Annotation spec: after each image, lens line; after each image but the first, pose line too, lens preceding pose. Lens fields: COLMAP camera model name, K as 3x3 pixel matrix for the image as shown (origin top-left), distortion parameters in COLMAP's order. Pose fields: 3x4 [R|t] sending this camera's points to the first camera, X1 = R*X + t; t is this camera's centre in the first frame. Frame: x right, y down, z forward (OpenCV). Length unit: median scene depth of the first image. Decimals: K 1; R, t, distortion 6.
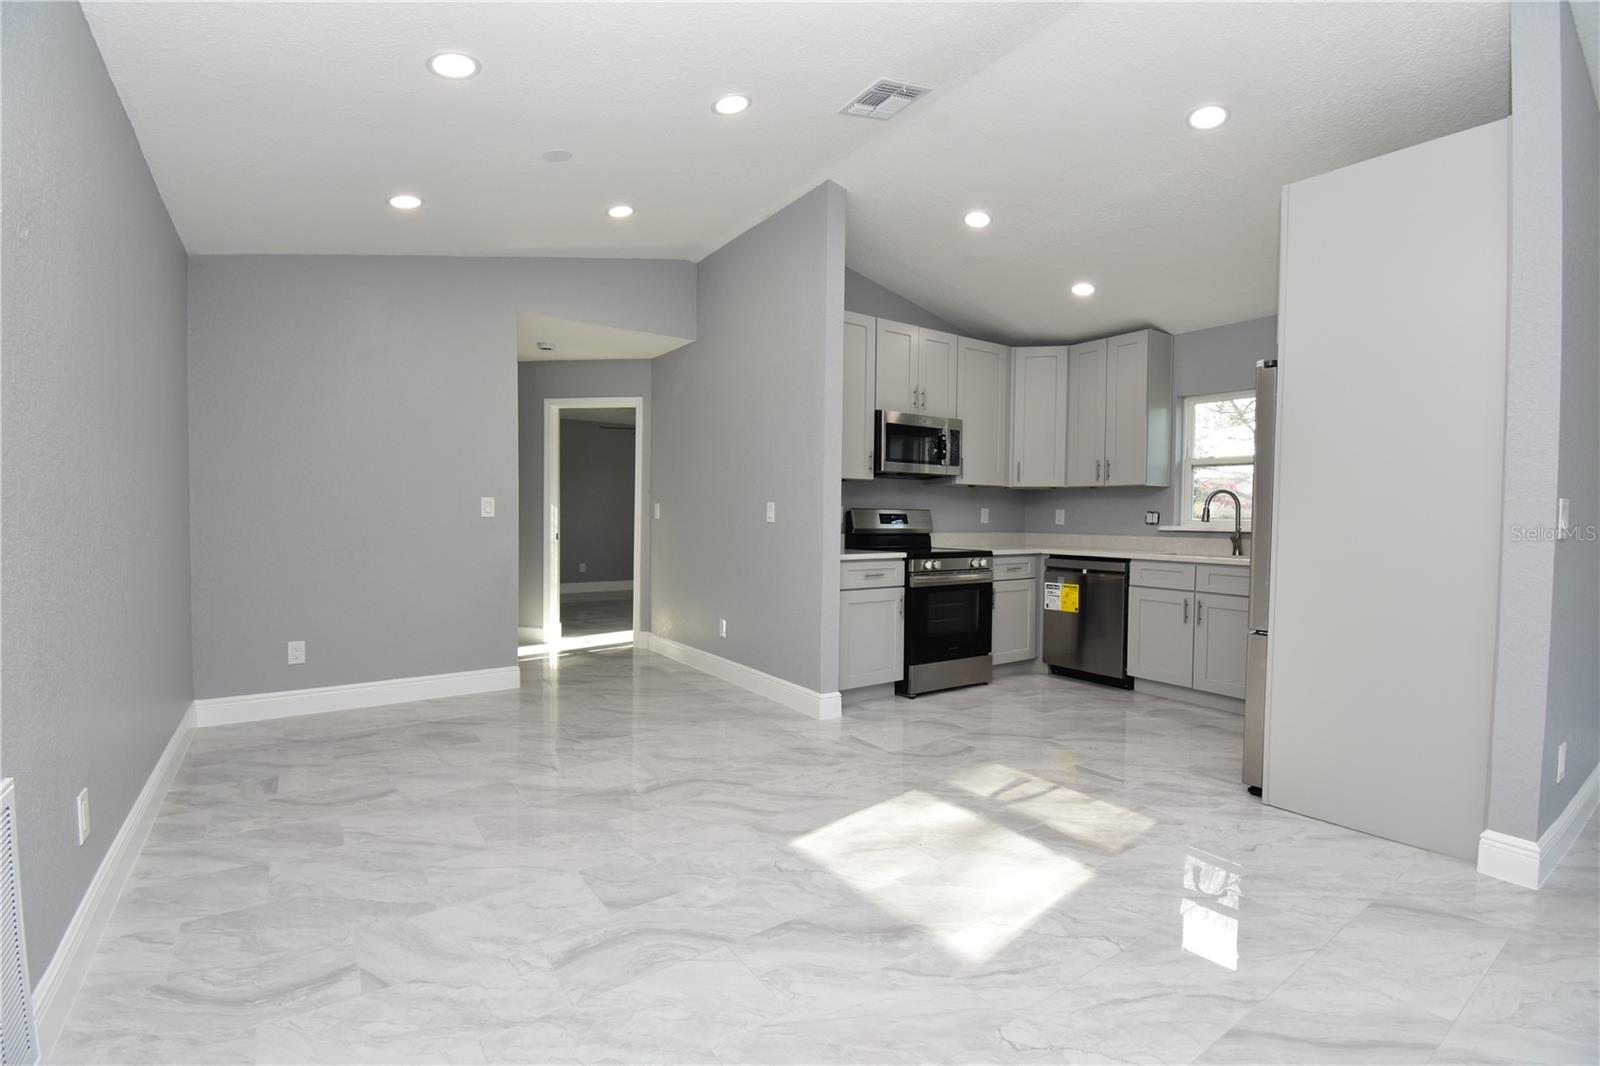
lens RADIAL K [[703.7, 0, 800.0], [0, 703.7, 533.0], [0, 0, 1]] dist [0.019435, -0.025608]
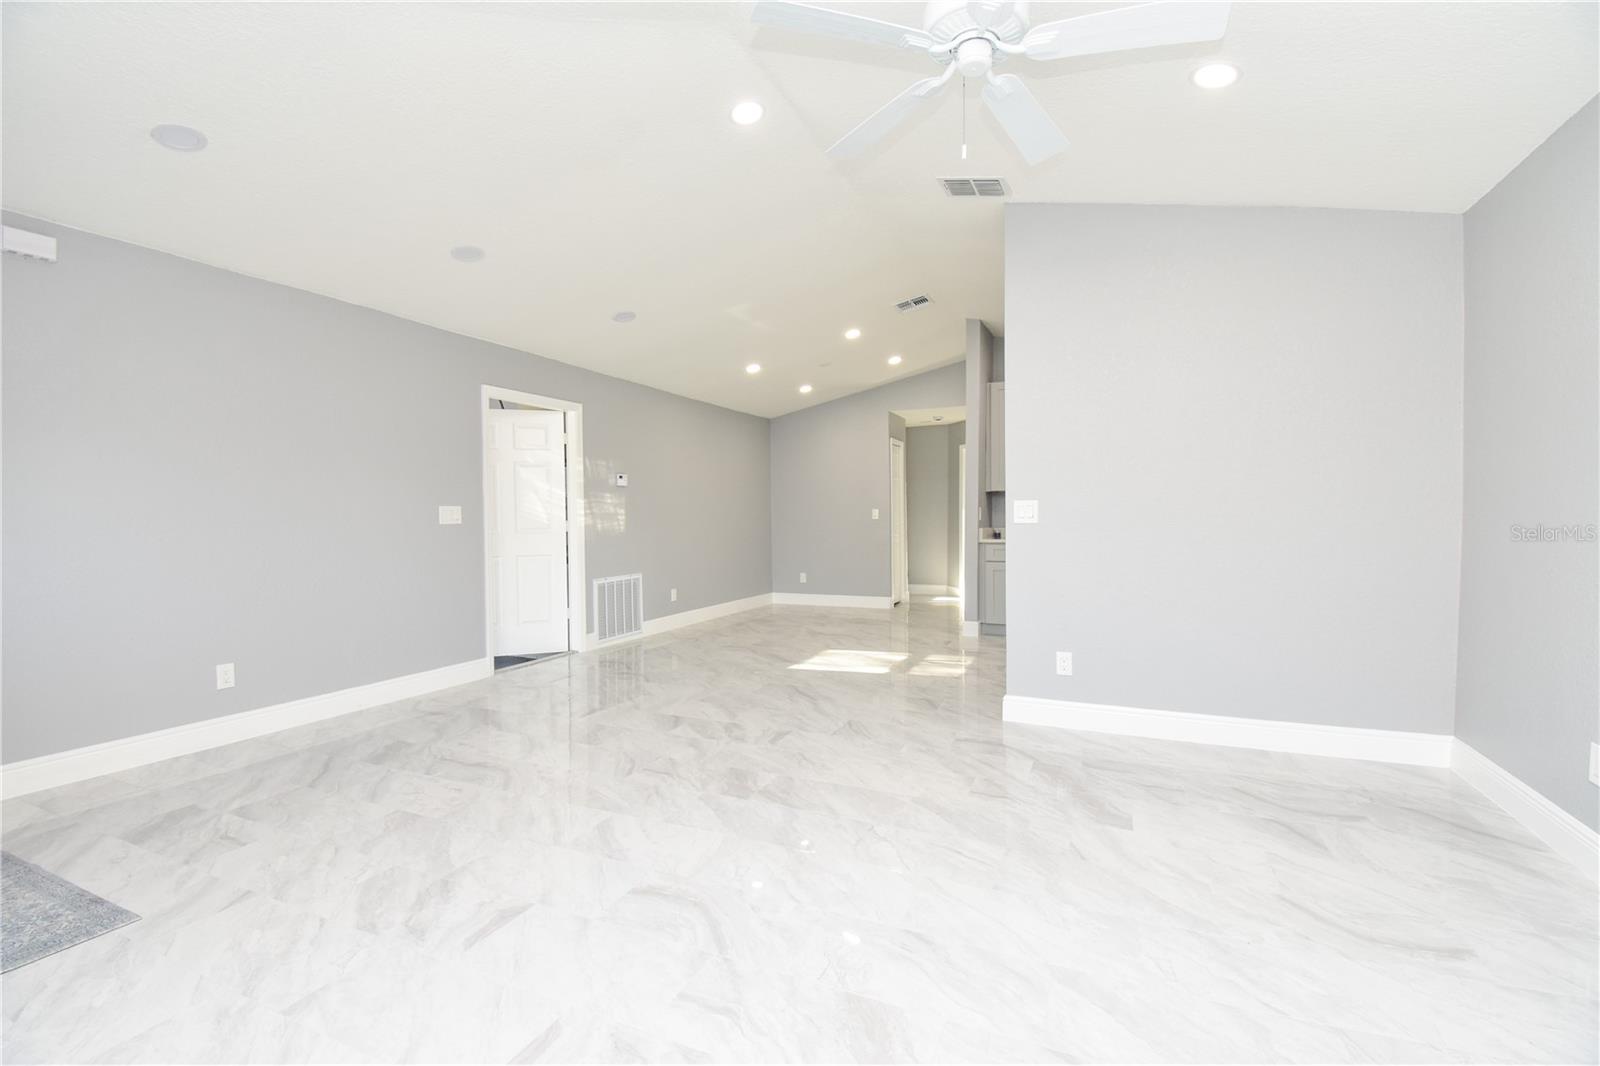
lens RADIAL K [[703.7, 0, 800.0], [0, 703.7, 533.0], [0, 0, 1]] dist [0.019435, -0.025608]
pose [[0.514839, 0.003735, -0.857279, 1.084567], [-0.008340, 0.999965, -0.000652, 0.018174], [0.857246, 0.007486, 0.514852, -0.181337]]
